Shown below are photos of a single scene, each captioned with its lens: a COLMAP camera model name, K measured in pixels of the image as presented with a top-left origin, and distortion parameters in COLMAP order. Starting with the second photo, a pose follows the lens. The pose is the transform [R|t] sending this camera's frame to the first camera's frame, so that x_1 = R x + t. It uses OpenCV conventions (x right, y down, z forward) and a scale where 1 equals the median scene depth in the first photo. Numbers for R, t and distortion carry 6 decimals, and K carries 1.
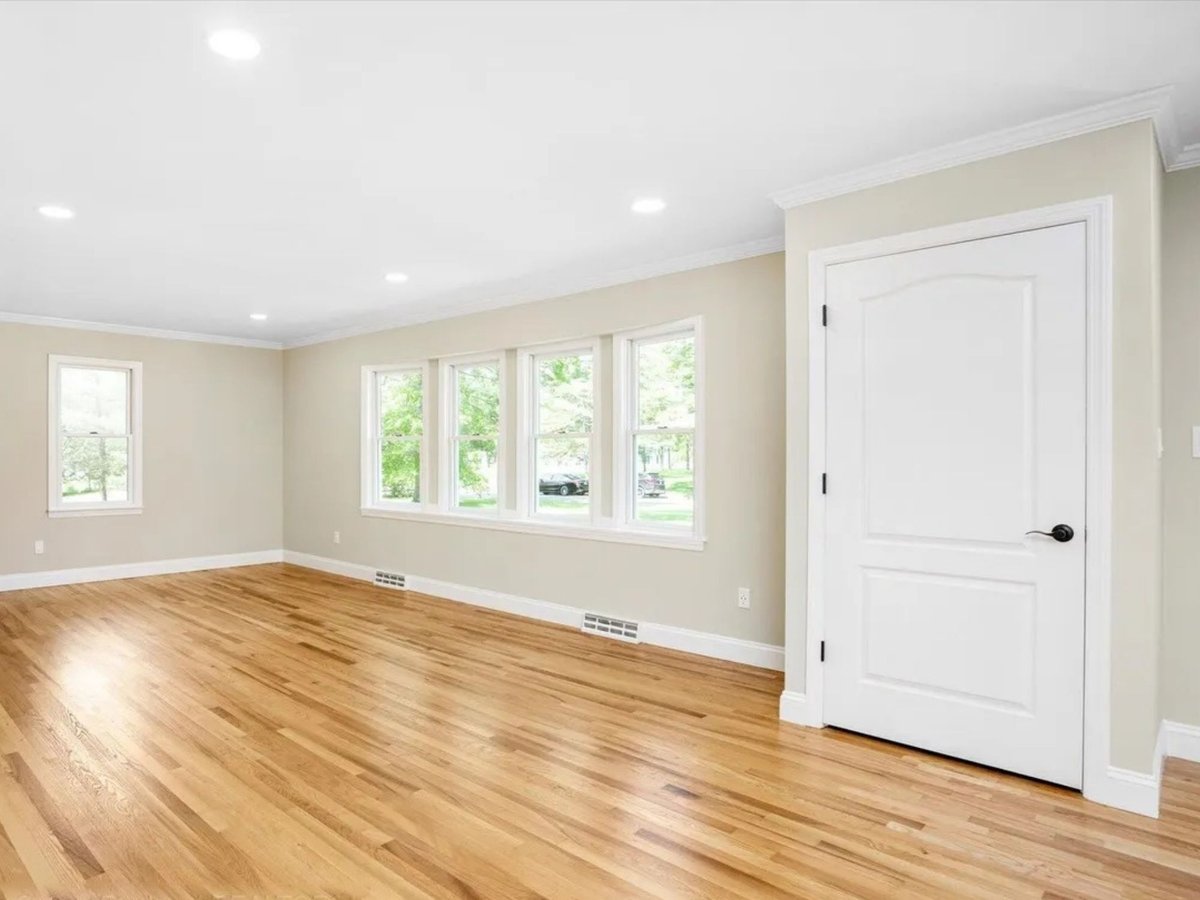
lens RADIAL K [[816.4, 0, 600.0], [0, 816.4, 450.0], [0, 0, 1]] dist [-0.001348, -0.000965]
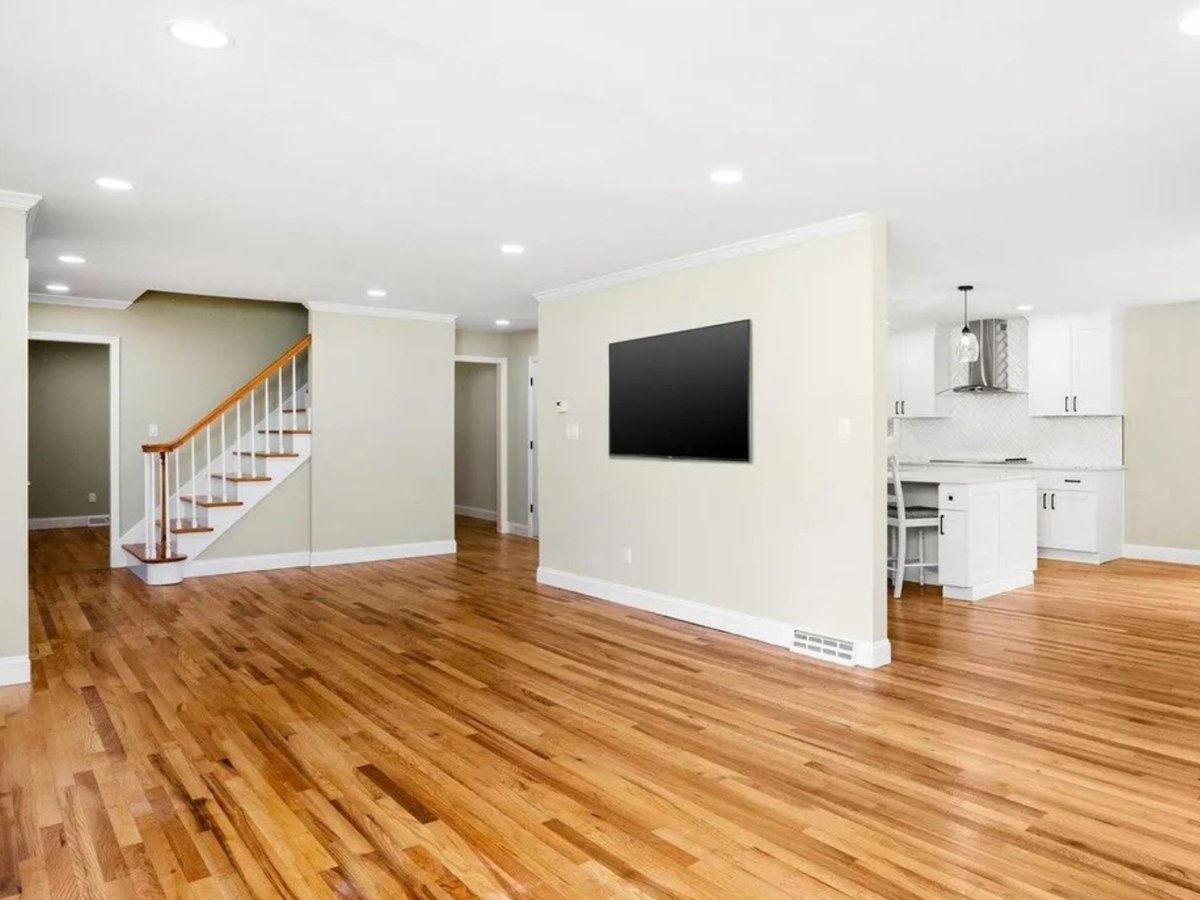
lens RADIAL K [[816.4, 0, 600.0], [0, 816.4, 450.0], [0, 0, 1]] dist [-0.001348, -0.000965]
pose [[-0.966824, -0.005524, 0.255382, -0.650366], [-0.000618, 0.999814, 0.019286, 0.018397], [-0.255441, 0.018489, -0.966648, 1.601333]]
